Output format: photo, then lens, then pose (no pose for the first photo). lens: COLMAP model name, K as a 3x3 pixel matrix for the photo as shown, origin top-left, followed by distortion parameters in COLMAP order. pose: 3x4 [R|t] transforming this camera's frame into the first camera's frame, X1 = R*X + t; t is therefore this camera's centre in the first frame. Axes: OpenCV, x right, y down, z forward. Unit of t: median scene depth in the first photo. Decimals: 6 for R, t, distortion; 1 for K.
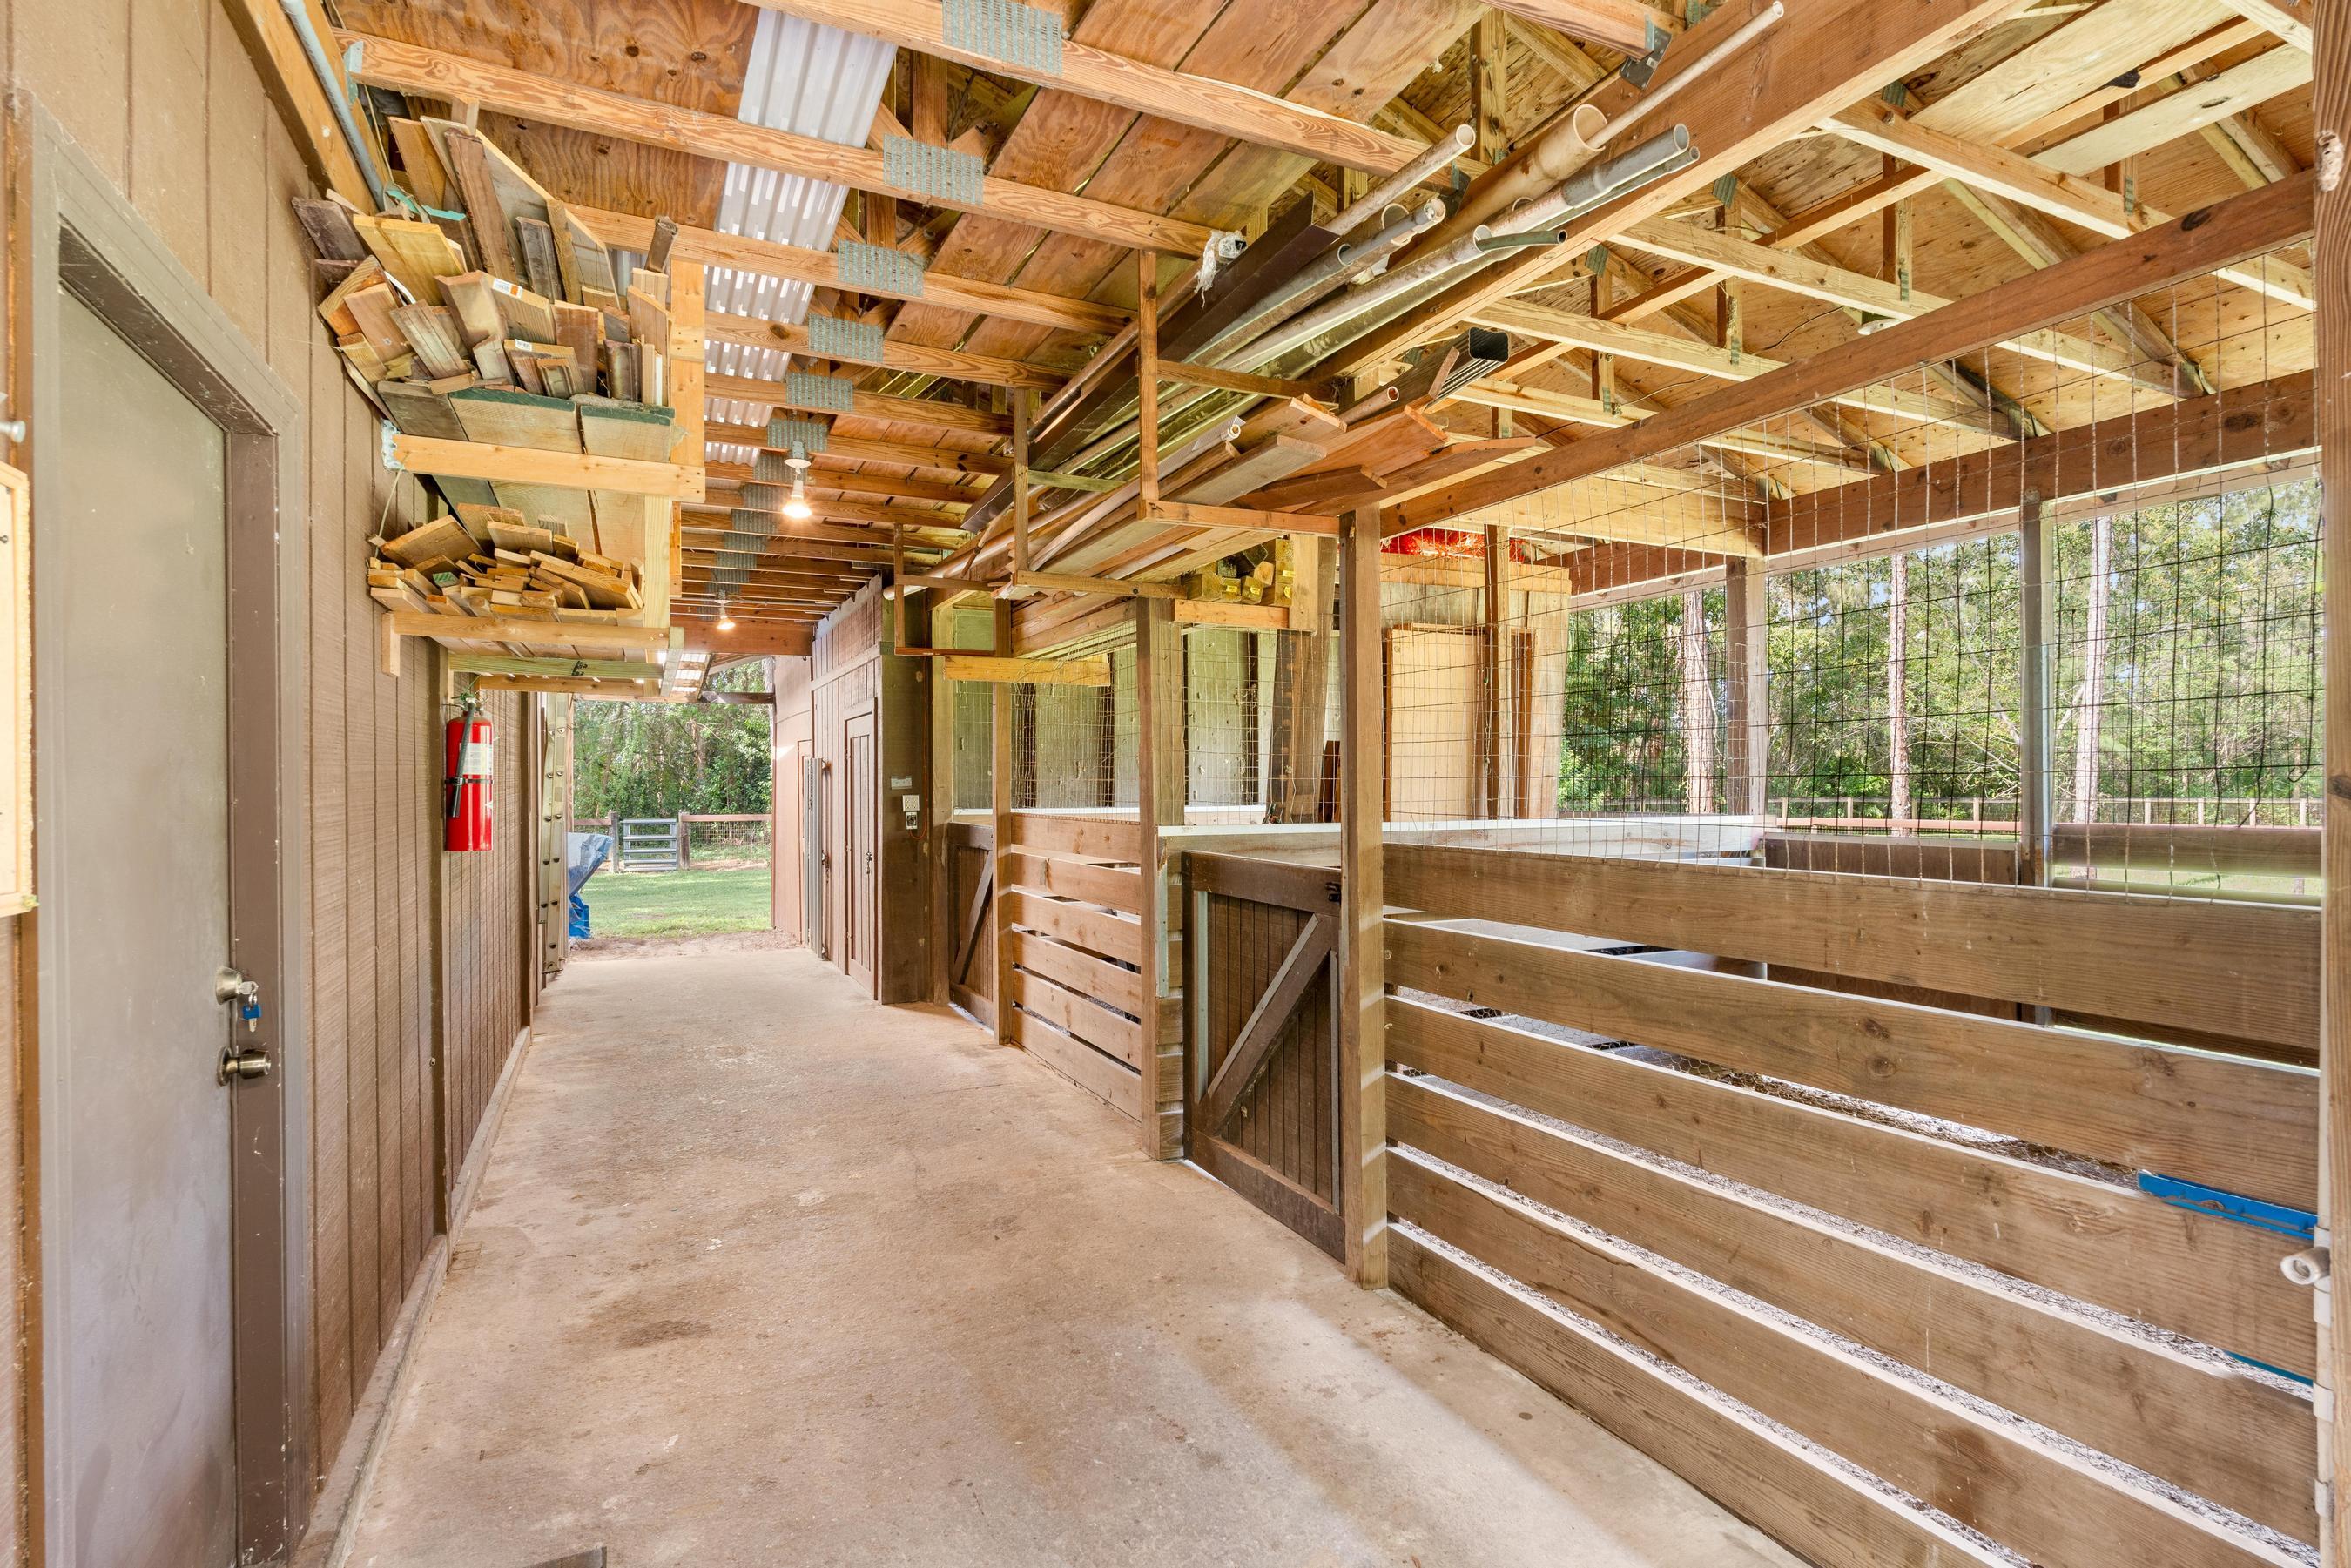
lens RADIAL K [[1174.9, 0, 1179.2], [0, 1174.9, 785.4], [0, 0, 1]] dist [-0.000311, -0.000146]
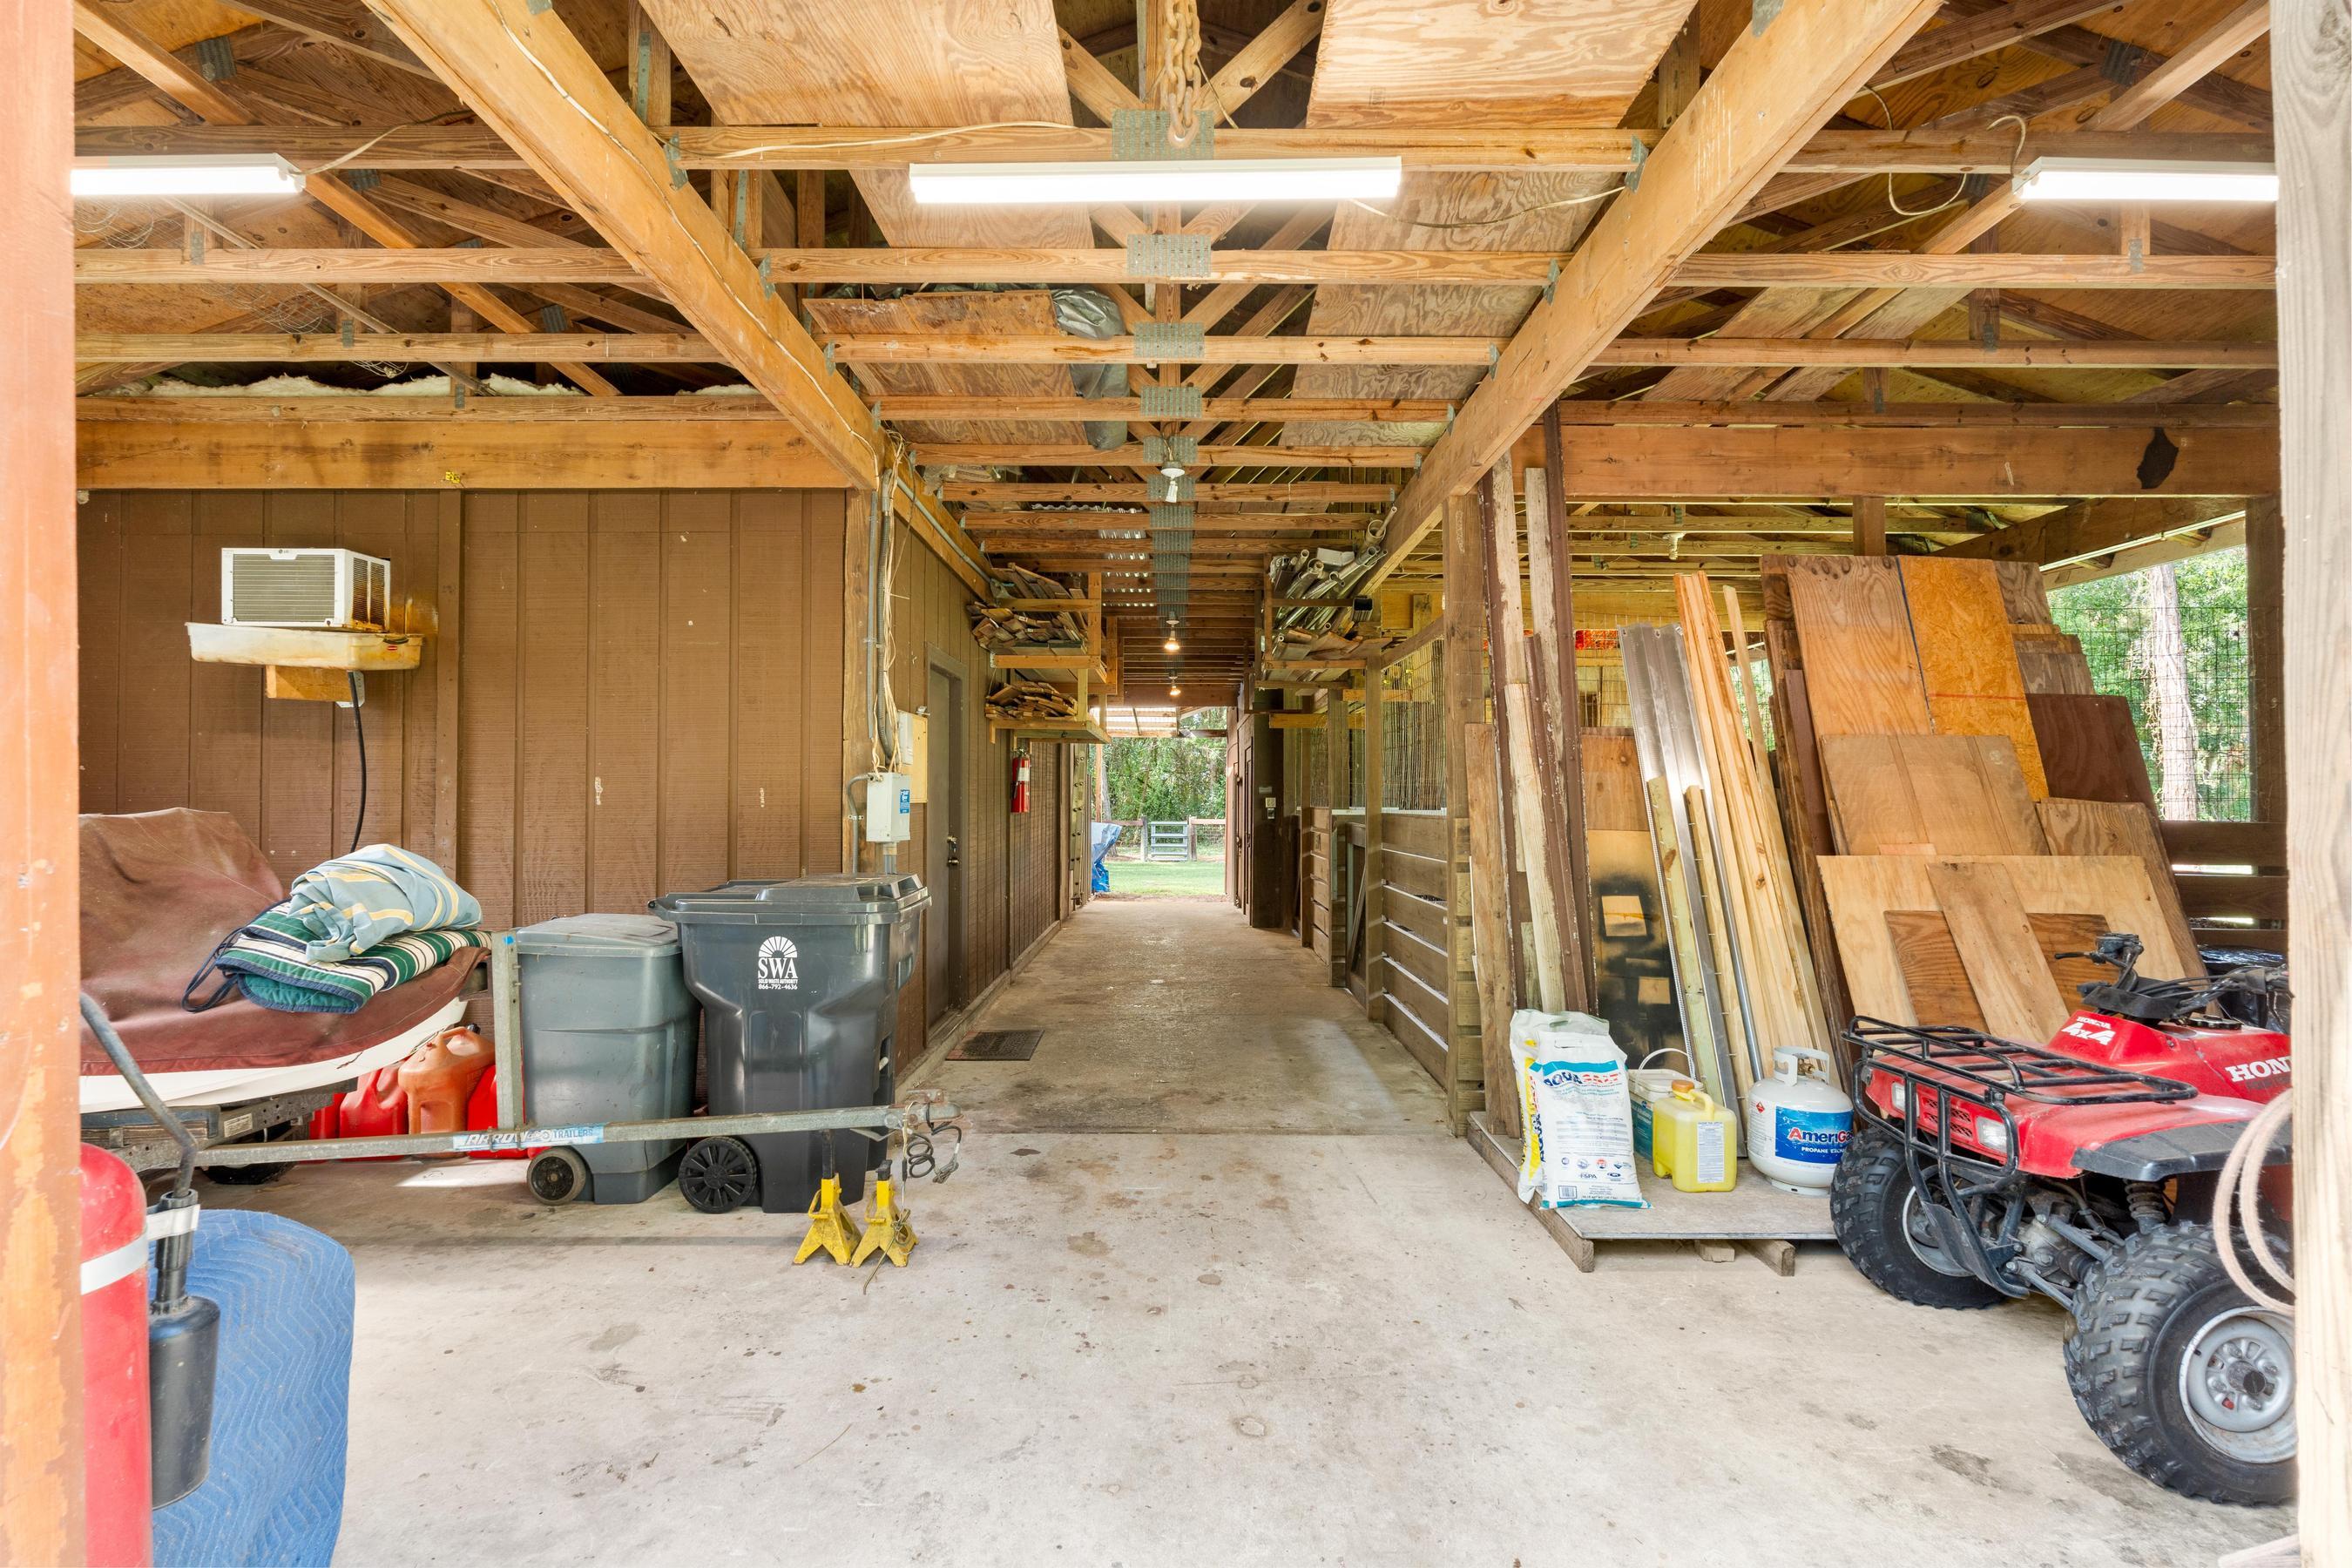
lens RADIAL K [[1119.8, 0, 1172.7], [0, 1119.8, 786.3], [0, 0, 1]] dist [-0.000052, -0.000001]
pose [[0.901626, 0.002509, -0.432510, 0.478224], [-0.008506, 0.999893, -0.011931, 0.018897], [0.432434, 0.014436, 0.901550, -0.667193]]
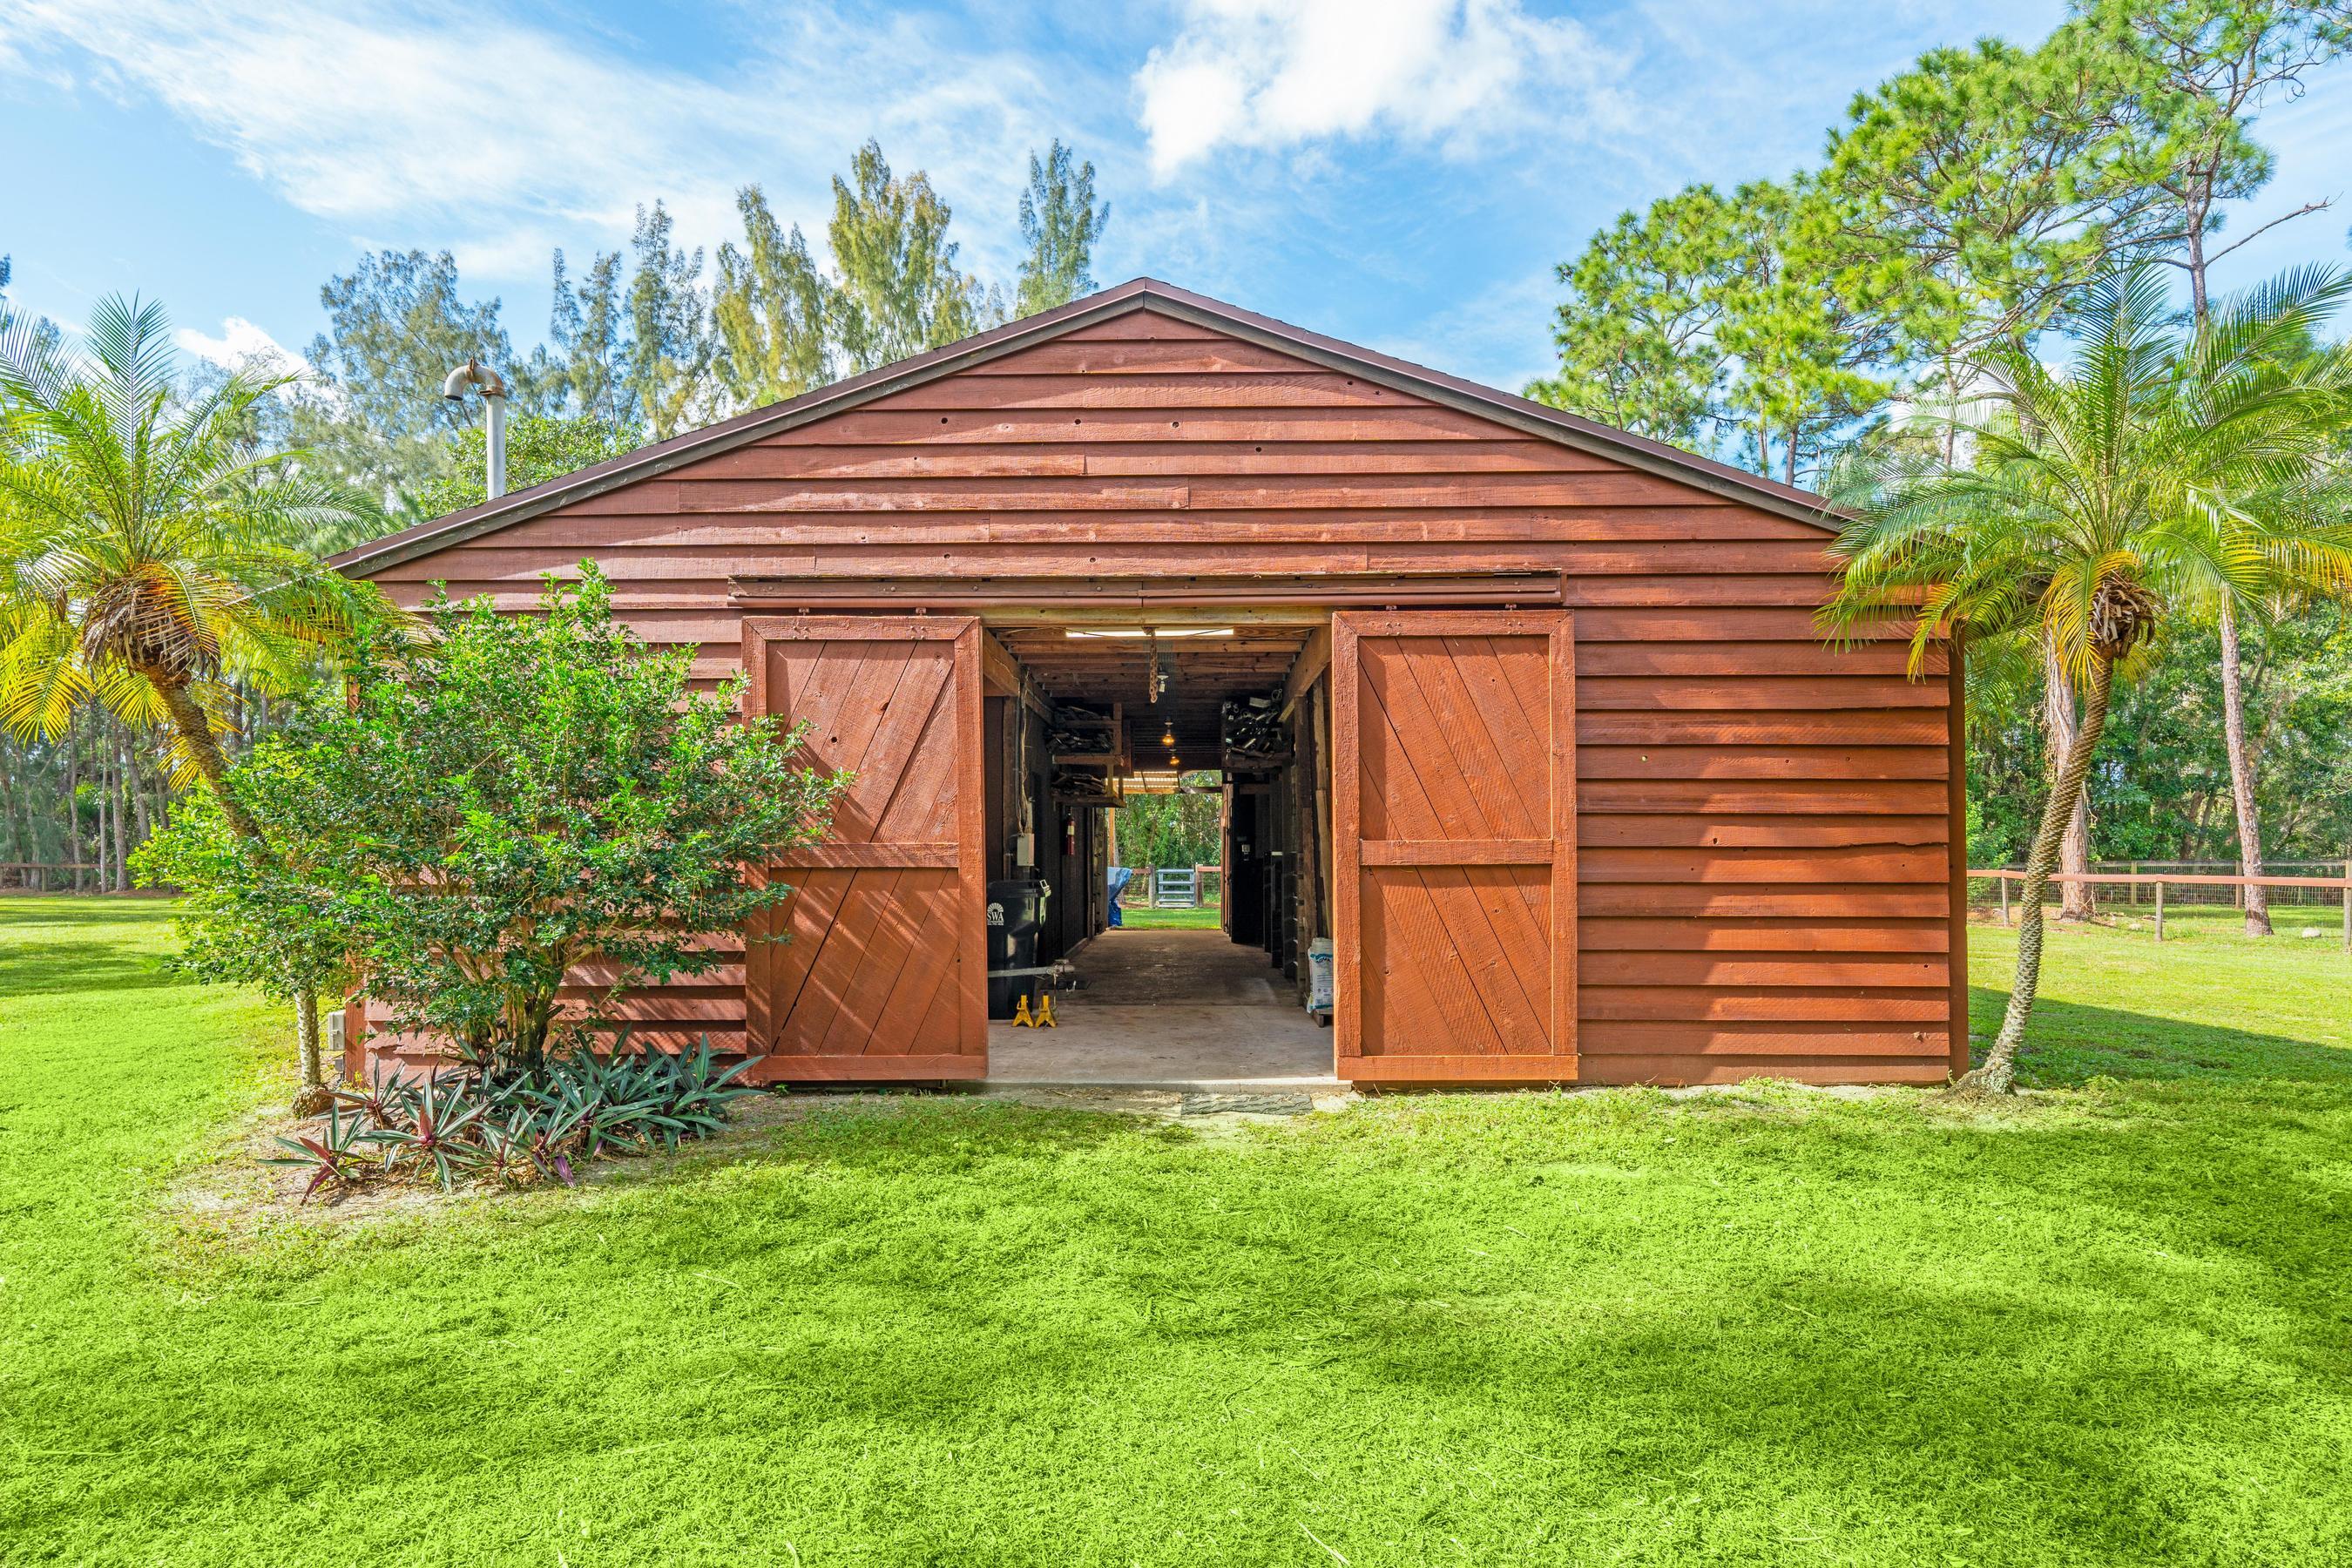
lens RADIAL K [[1300.2, 0, 1176.1], [0, 1300.2, 791.4], [0, 0, 1]] dist [0.000230, 0.000001]
pose [[0.898177, -0.018237, -0.439256, 1.051974], [-0.001282, 0.999026, -0.044099, 0.025071], [0.439633, 0.040172, 0.897279, -1.771606]]
